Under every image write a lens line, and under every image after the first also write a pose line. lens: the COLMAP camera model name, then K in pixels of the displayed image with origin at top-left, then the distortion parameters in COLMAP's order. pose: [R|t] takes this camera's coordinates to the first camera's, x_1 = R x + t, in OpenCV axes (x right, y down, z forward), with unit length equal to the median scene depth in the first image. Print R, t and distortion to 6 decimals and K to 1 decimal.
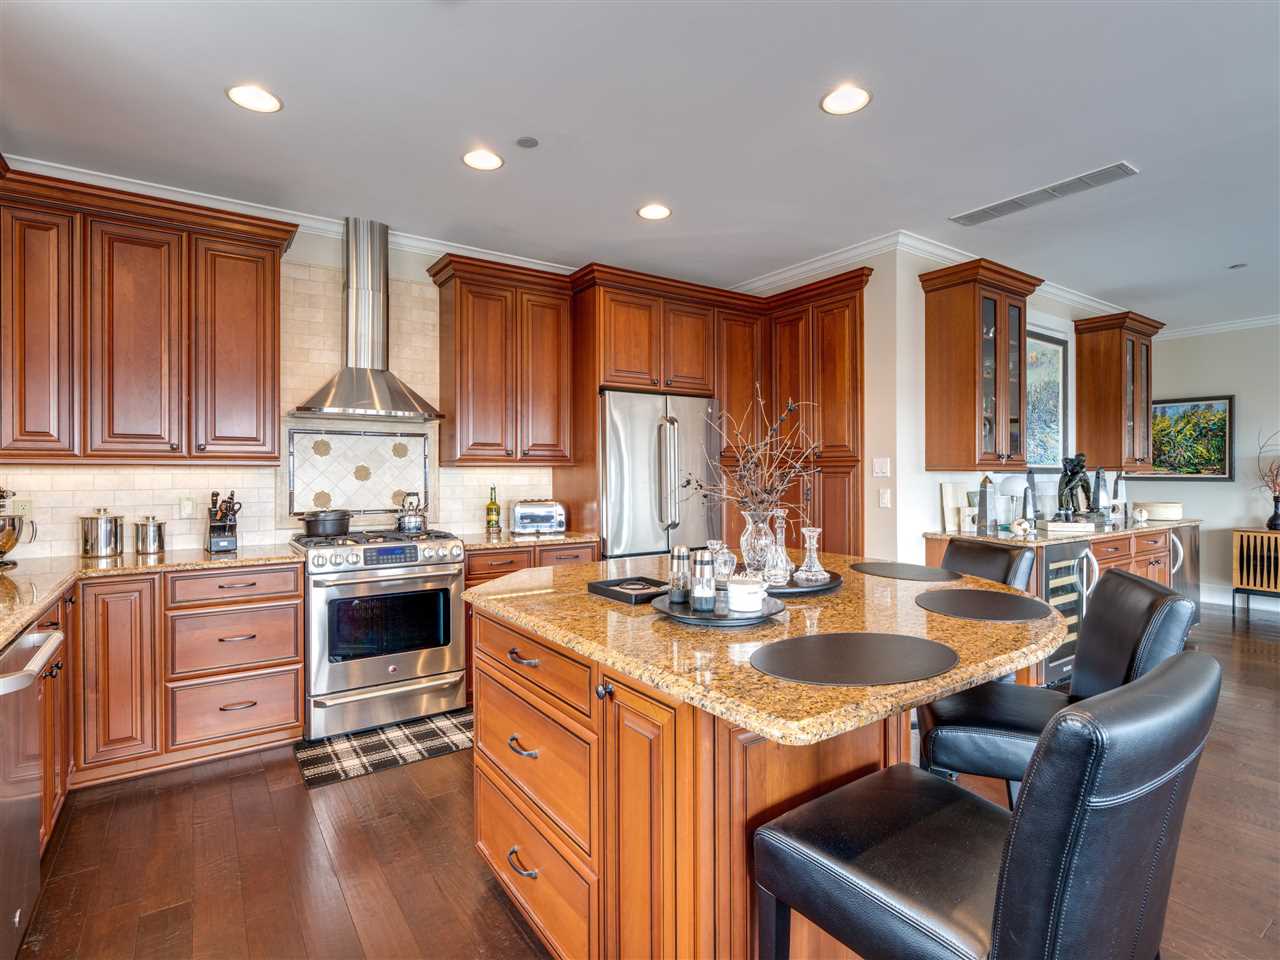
lens RADIAL K [[646.4, 0, 644.3], [0, 646.4, 481.1], [0, 0, 1]] dist [-0.005195, 0.000118]
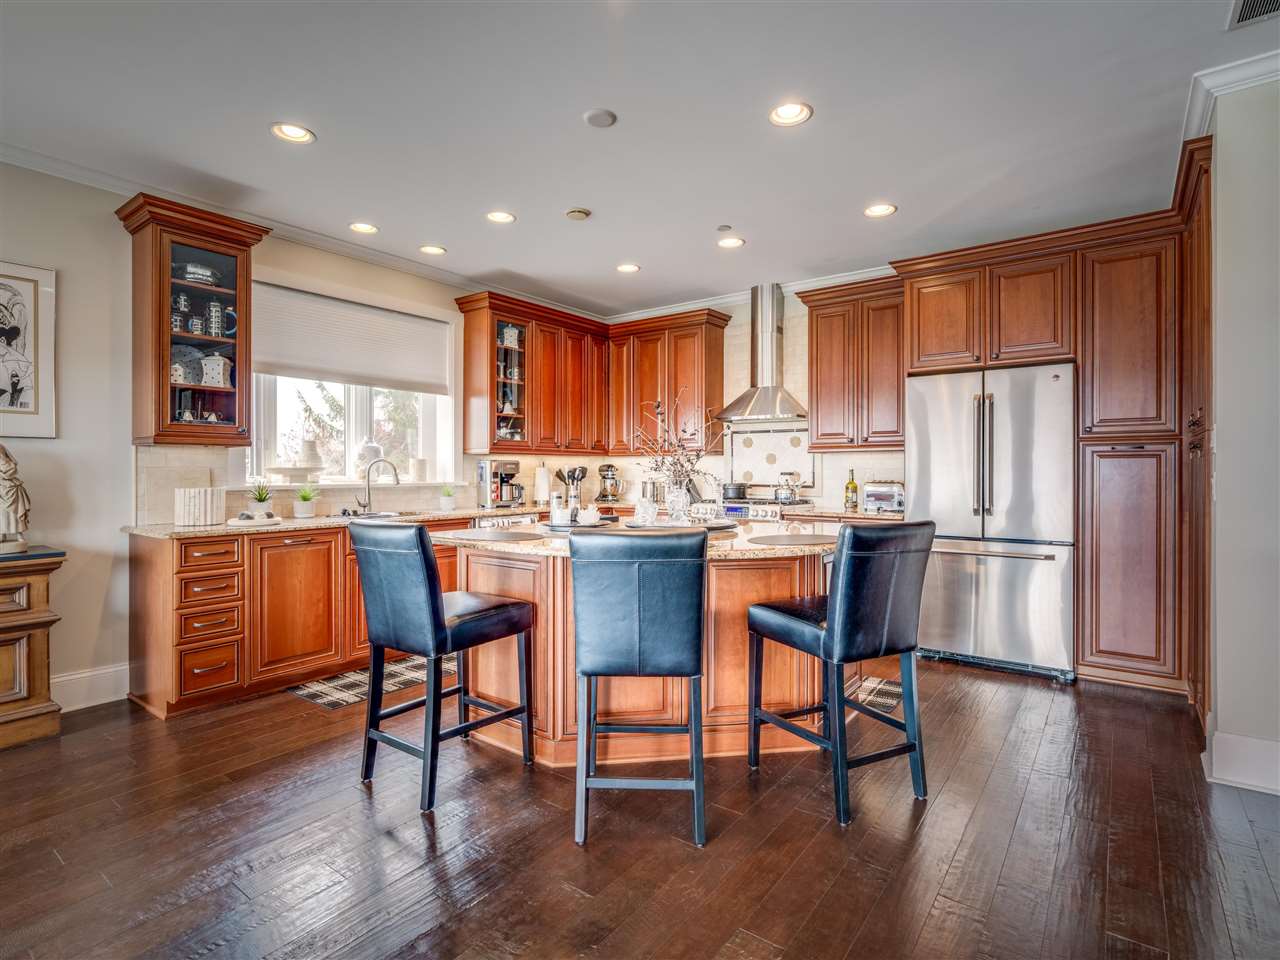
lens RADIAL K [[646.4, 0, 645.4], [0, 646.4, 470.9], [0, 0, 1]] dist [-0.005195, 0.000118]
pose [[0.315180, 0.008587, -0.948993, 0.799405], [0.002999, 0.999945, 0.010044, -0.000656], [0.949027, -0.006012, 0.315137, 0.258663]]
